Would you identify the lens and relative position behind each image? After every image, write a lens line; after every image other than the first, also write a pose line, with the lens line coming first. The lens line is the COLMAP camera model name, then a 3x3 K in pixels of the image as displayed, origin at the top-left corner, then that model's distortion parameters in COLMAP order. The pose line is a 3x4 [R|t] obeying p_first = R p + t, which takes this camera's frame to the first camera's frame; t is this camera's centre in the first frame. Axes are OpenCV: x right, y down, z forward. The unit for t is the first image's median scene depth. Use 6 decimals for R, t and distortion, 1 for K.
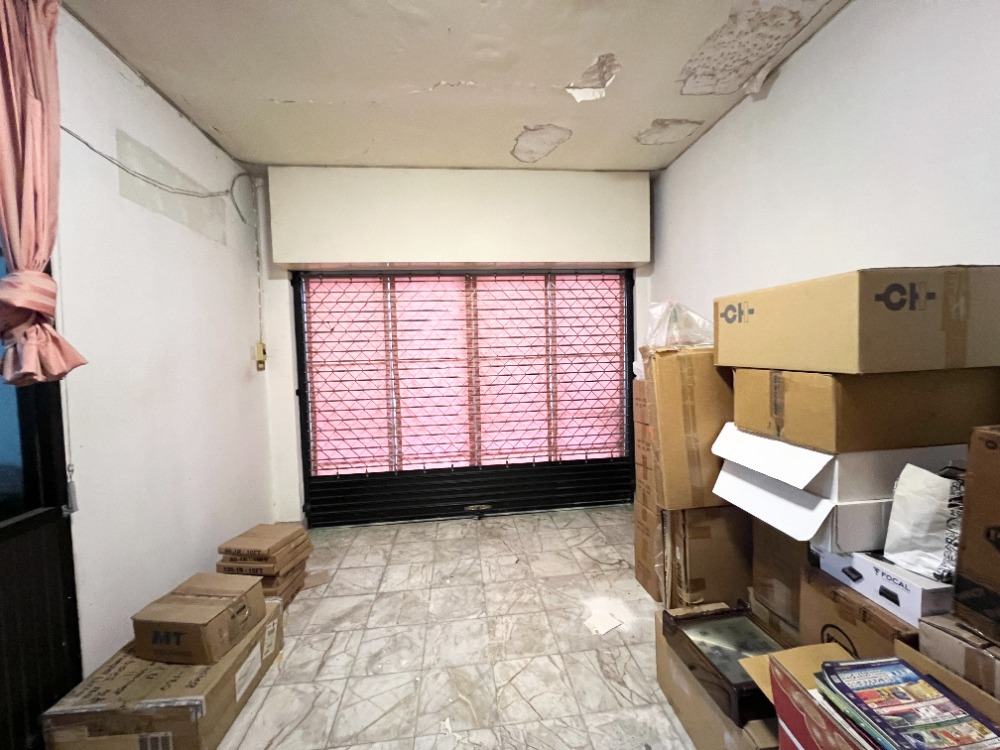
lens RADIAL K [[401.8, 0, 499.2], [0, 401.8, 372.8], [0, 0, 1]] dist [-0.002736, 0.000690]
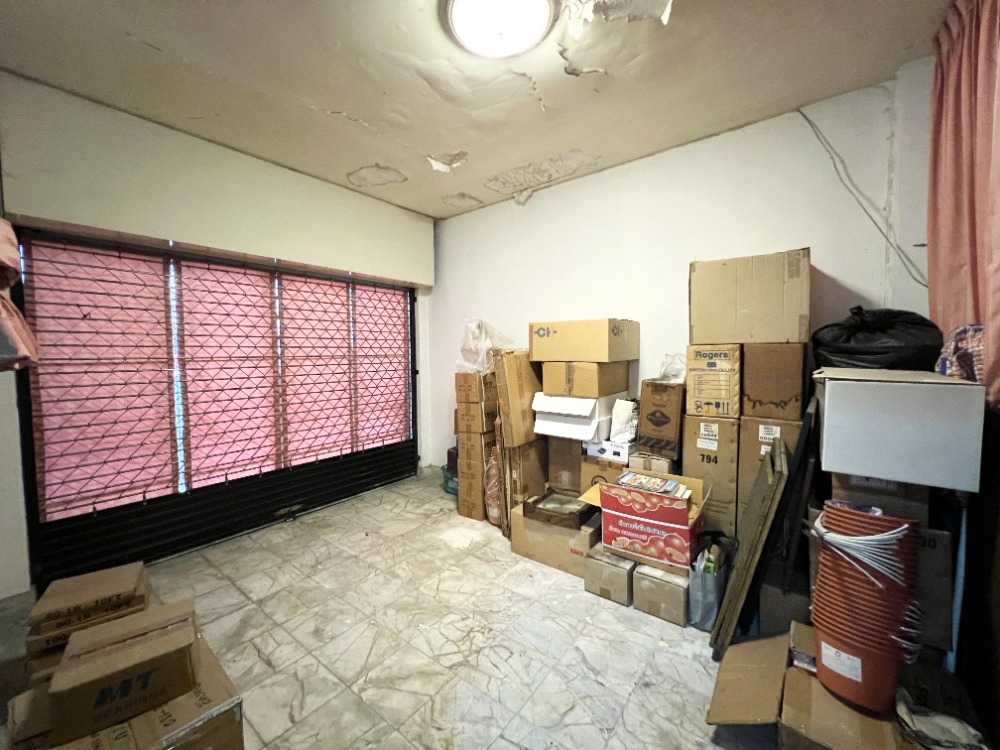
lens RADIAL K [[400.0, 0, 500.8], [0, 400.0, 372.4], [0, 0, 1]] dist [-0.003209, -0.000066]
pose [[0.692772, -0.014350, 0.721014, -0.545808], [0.025551, 0.999663, -0.004654, 0.025144], [-0.720704, 0.021647, 0.692905, -0.079761]]
